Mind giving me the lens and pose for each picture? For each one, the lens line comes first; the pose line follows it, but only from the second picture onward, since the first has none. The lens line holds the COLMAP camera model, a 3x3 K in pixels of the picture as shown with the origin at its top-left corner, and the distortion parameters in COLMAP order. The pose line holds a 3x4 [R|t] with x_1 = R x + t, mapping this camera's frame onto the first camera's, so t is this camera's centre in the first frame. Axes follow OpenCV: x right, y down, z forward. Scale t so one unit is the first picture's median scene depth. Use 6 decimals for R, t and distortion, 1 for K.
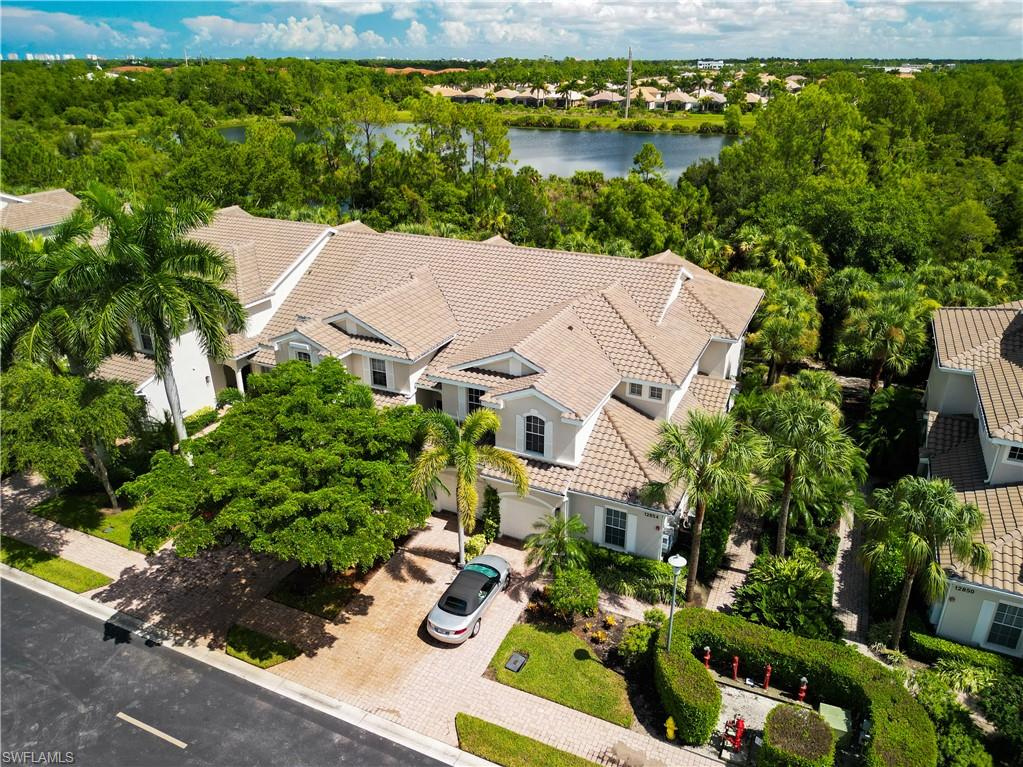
lens RADIAL K [[742.8, 0, 513.4], [0, 742.8, 387.2], [0, 0, 1]] dist [0.047694, -0.063167]
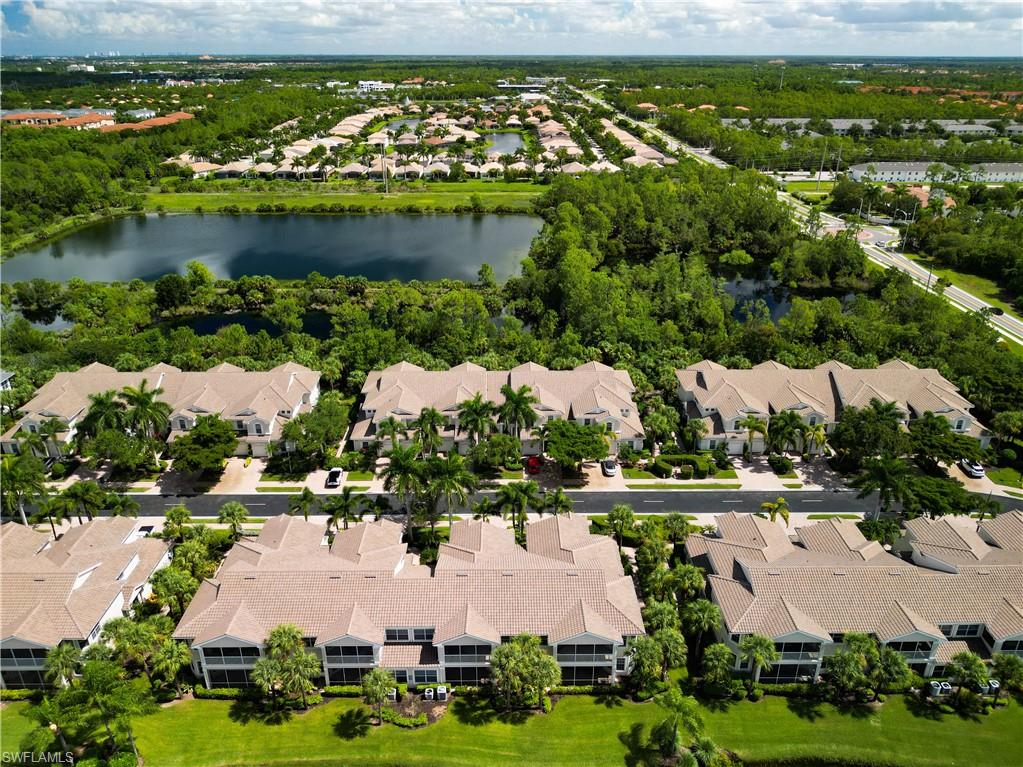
lens RADIAL K [[742.8, 0, 513.4], [0, 742.8, 387.2], [0, 0, 1]] dist [0.047694, -0.063167]
pose [[0.901938, -0.178533, 0.393235, -1.846677], [0.174633, 0.983558, 0.046000, -0.393751], [-0.394982, 0.027182, 0.918287, -2.326762]]
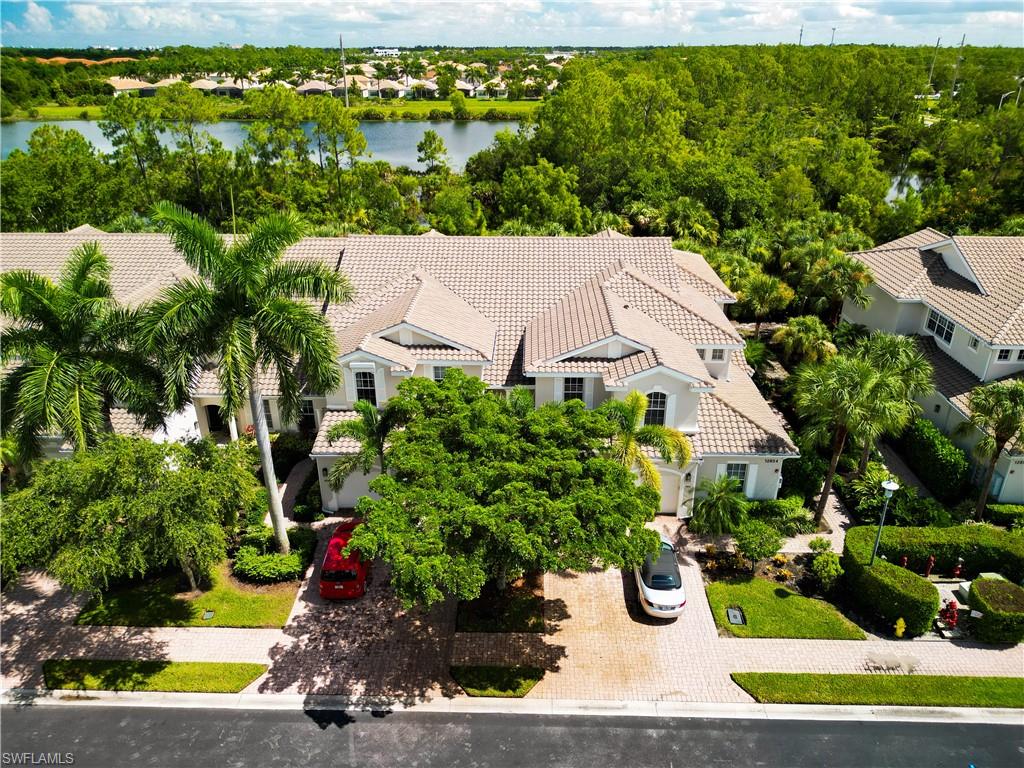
lens RADIAL K [[733.5, 0, 517.6], [0, 733.5, 387.8], [0, 0, 1]] dist [0.024942, -0.025367]
pose [[0.916874, -0.169811, 0.361256, -0.481254], [0.162491, 0.985402, 0.050790, -0.047133], [-0.364607, 0.012133, 0.931083, 0.099899]]
